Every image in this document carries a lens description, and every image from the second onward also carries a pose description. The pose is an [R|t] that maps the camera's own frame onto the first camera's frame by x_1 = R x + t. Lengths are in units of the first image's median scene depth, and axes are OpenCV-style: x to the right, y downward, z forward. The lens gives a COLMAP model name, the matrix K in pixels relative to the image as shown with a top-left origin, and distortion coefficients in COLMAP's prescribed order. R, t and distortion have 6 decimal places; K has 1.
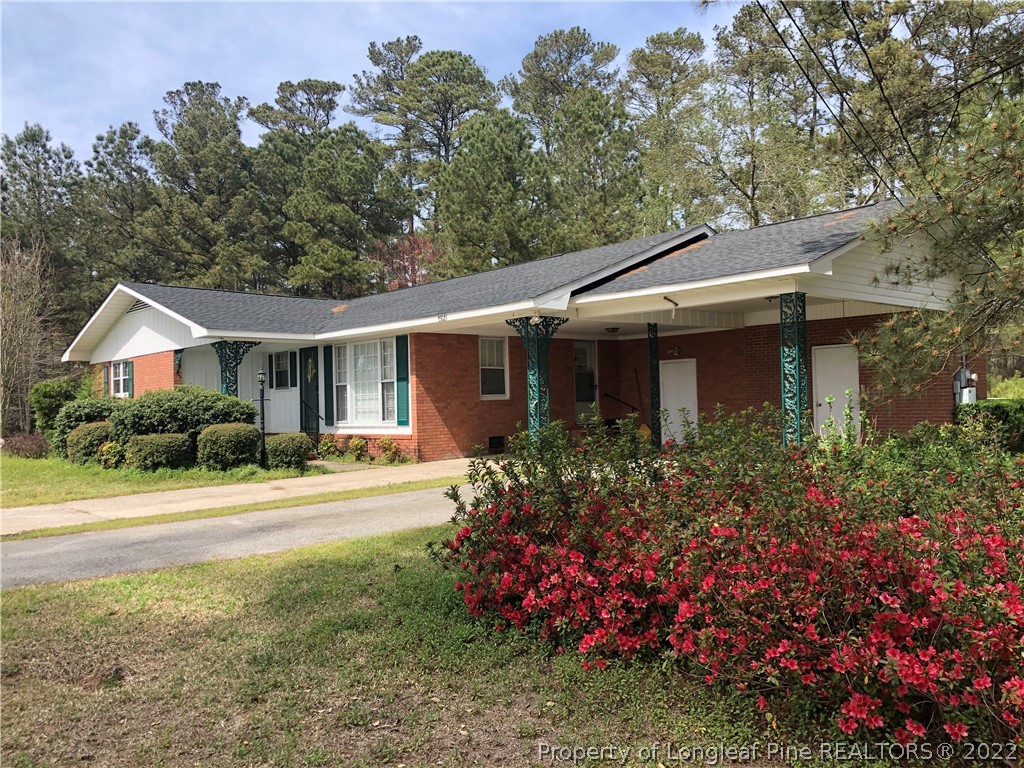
lens RADIAL K [[840.7, 0, 514.4], [0, 840.7, 383.3], [0, 0, 1]] dist [0.059039, -0.056011]
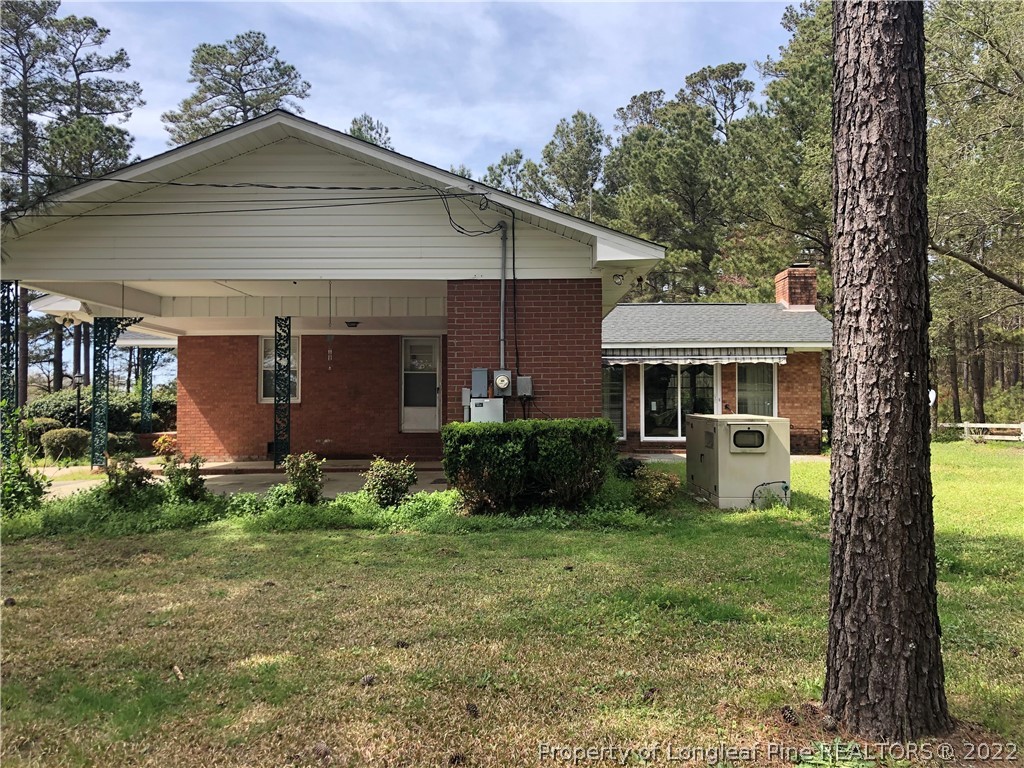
lens RADIAL K [[840.7, 0, 512.1], [0, 840.7, 385.0], [0, 0, 1]] dist [0.059039, -0.056011]
pose [[0.740260, 0.006179, -0.672293, 0.284334], [-0.003032, 0.999978, 0.005852, -0.002502], [0.672314, -0.002294, 0.740262, 0.165263]]
